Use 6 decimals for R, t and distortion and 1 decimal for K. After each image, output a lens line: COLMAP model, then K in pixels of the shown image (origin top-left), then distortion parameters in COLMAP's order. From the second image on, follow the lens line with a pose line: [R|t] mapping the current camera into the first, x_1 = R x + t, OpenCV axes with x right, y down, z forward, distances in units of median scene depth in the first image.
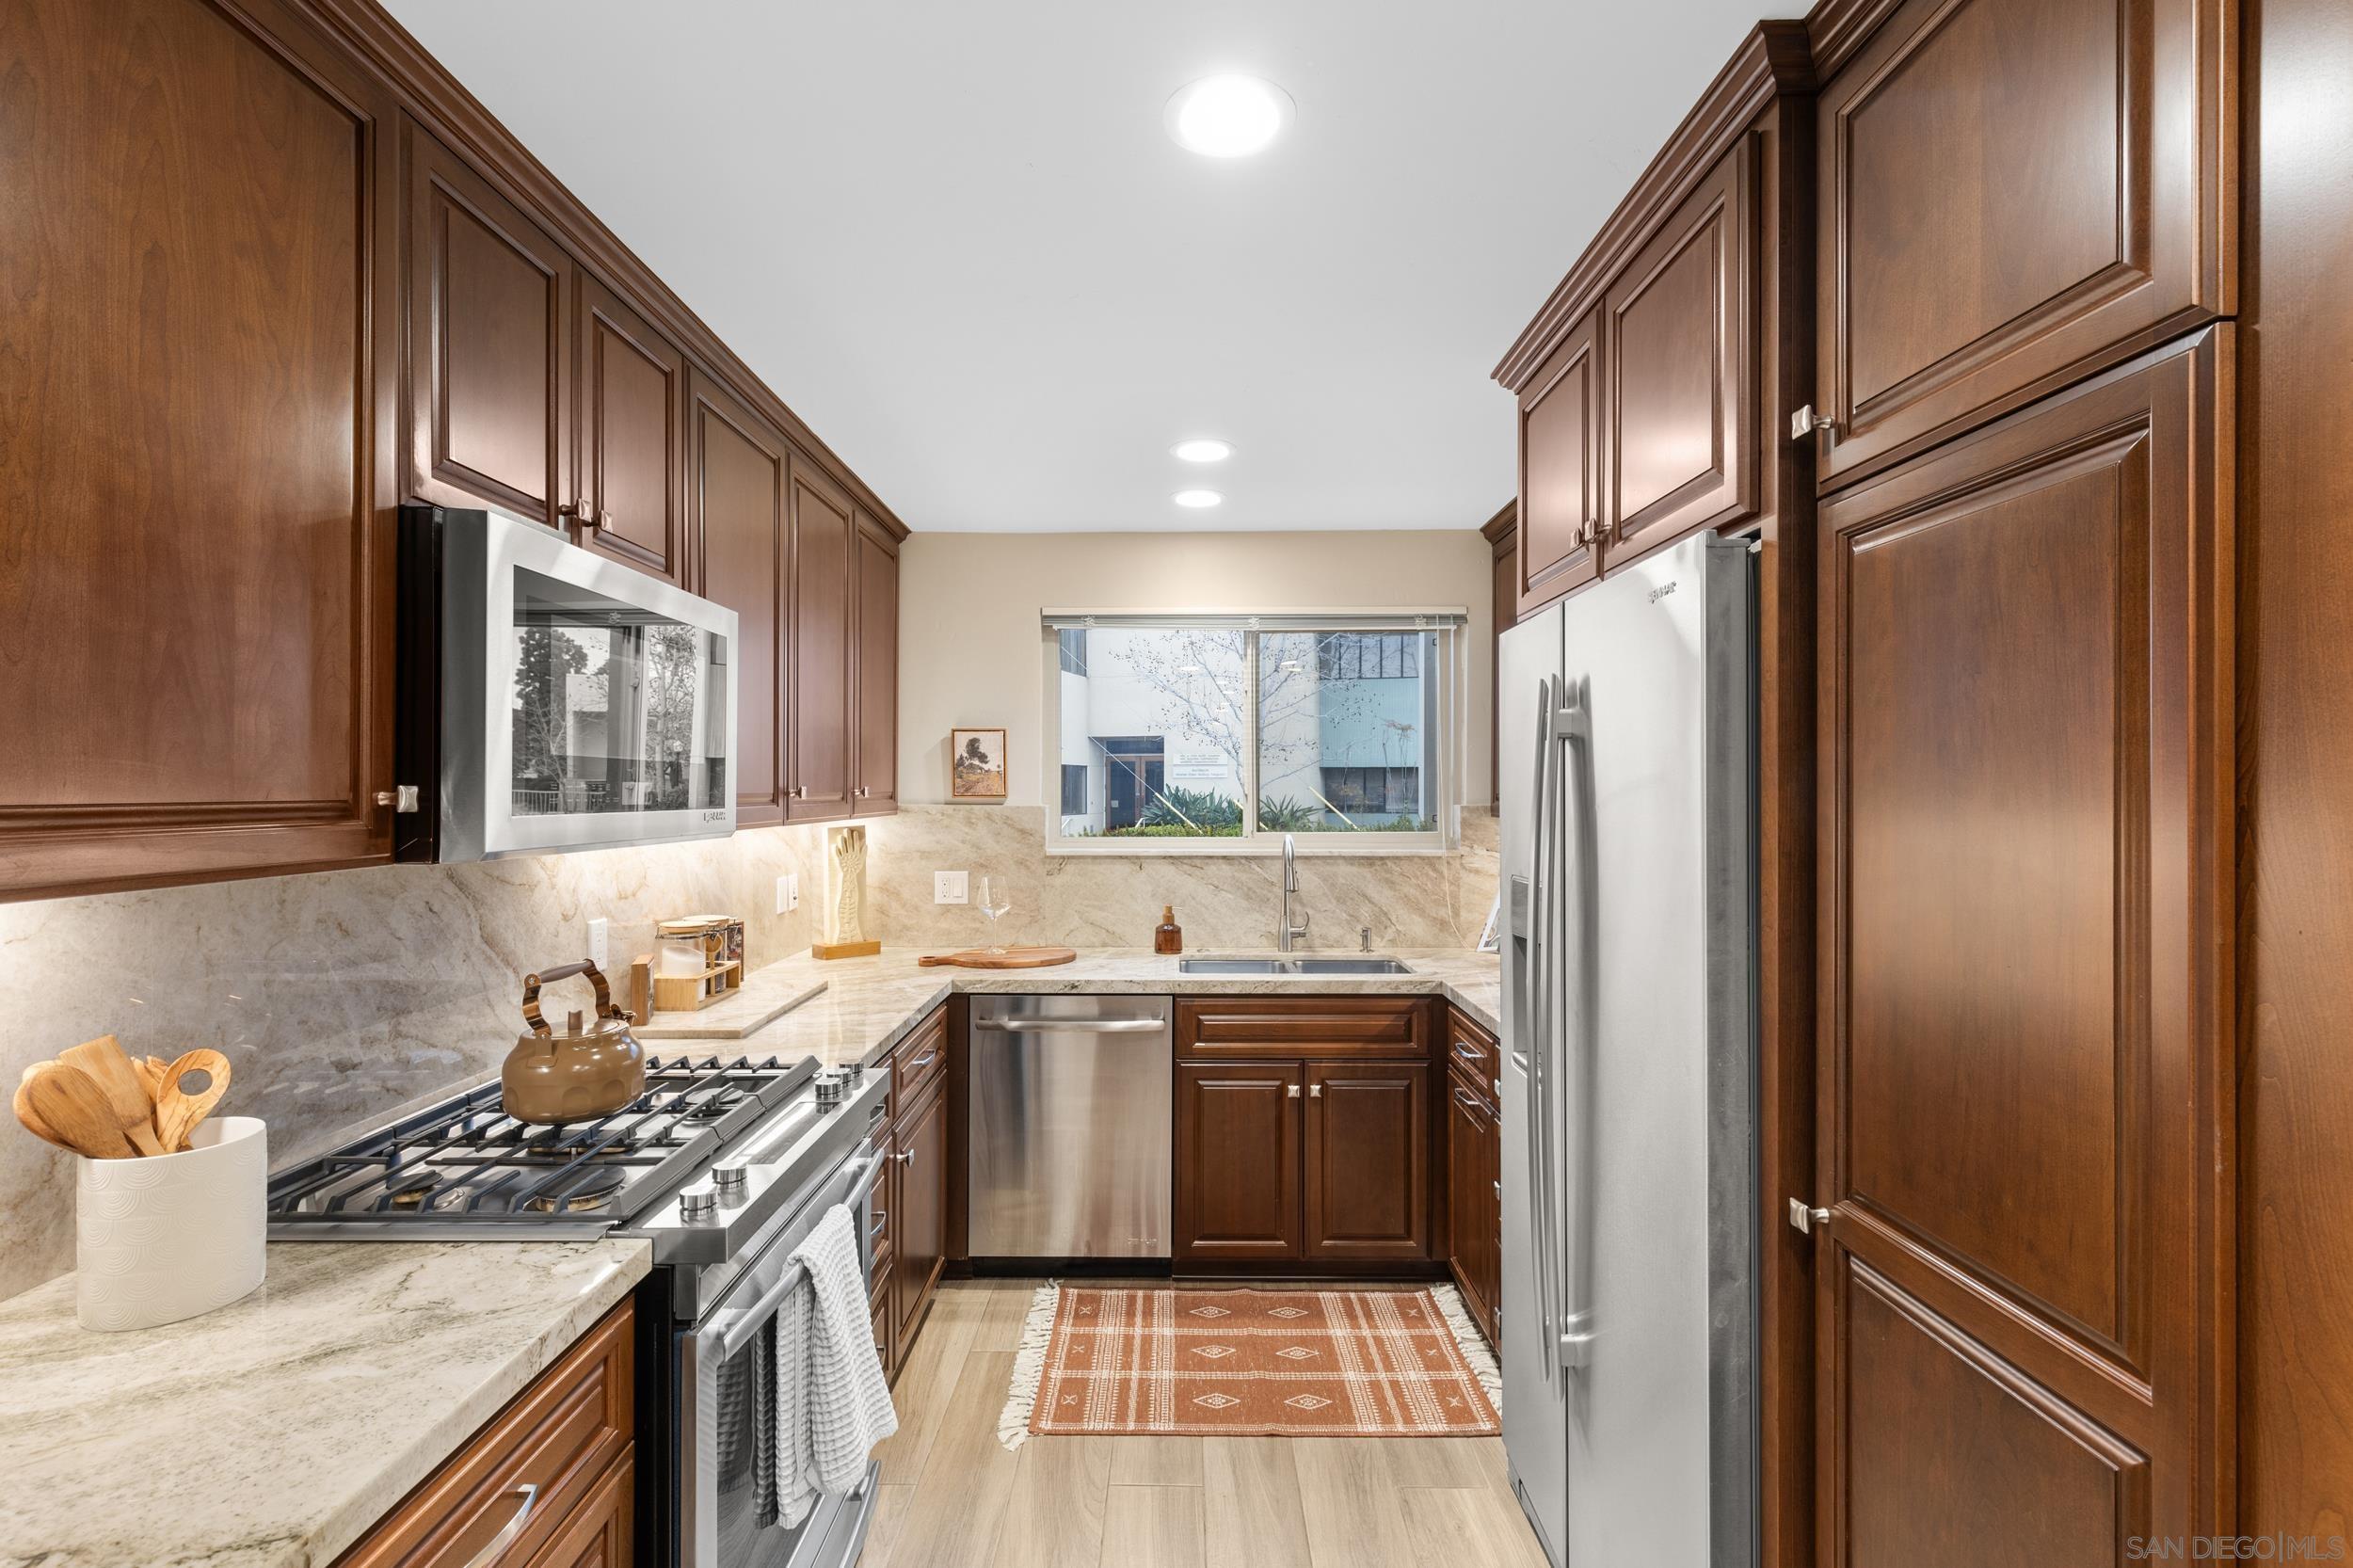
lens RADIAL K [[1065.3, 0, 1167.4], [0, 1065.3, 789.7], [0, 0, 1]] dist [0.010725, -0.003507]
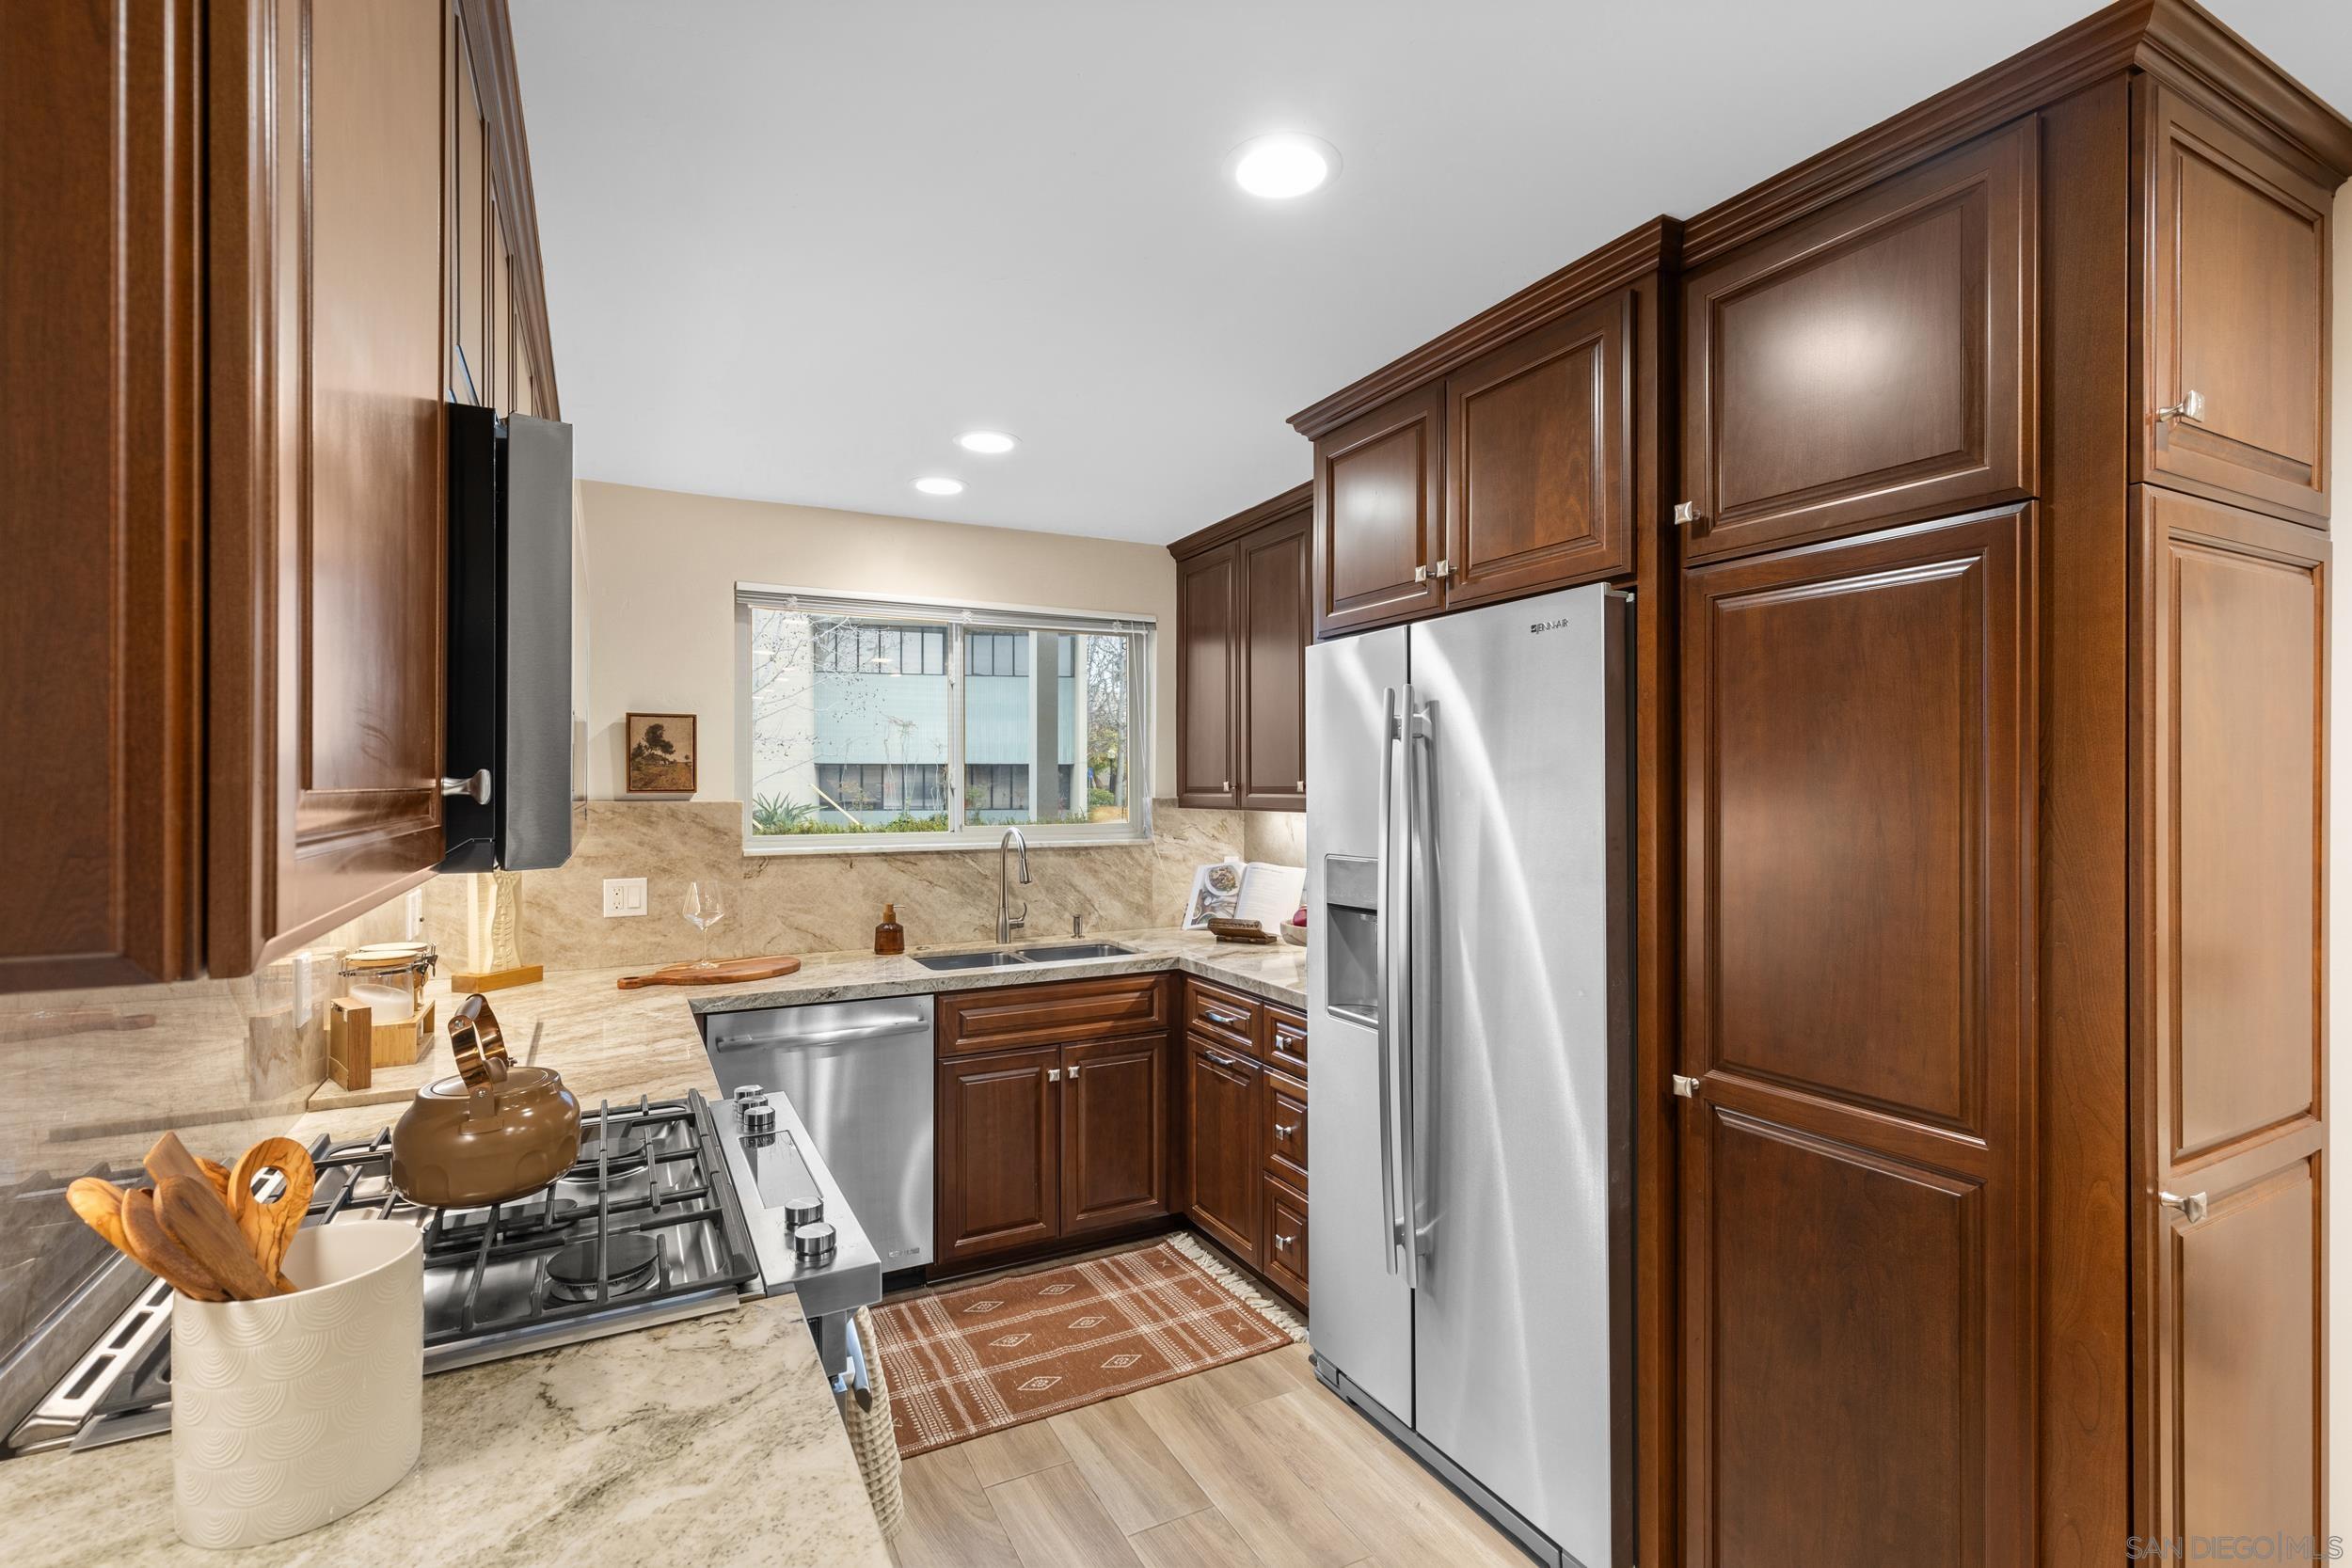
lens RADIAL K [[1064.8, 0, 1167.9], [0, 1064.8, 788.0], [0, 0, 1]] dist [0.010725, -0.003507]
pose [[0.882827, -0.002683, 0.469690, -0.264497], [0.002133, 0.999996, 0.001703, 0.003581], [-0.469693, -0.000502, 0.882830, 0.038682]]
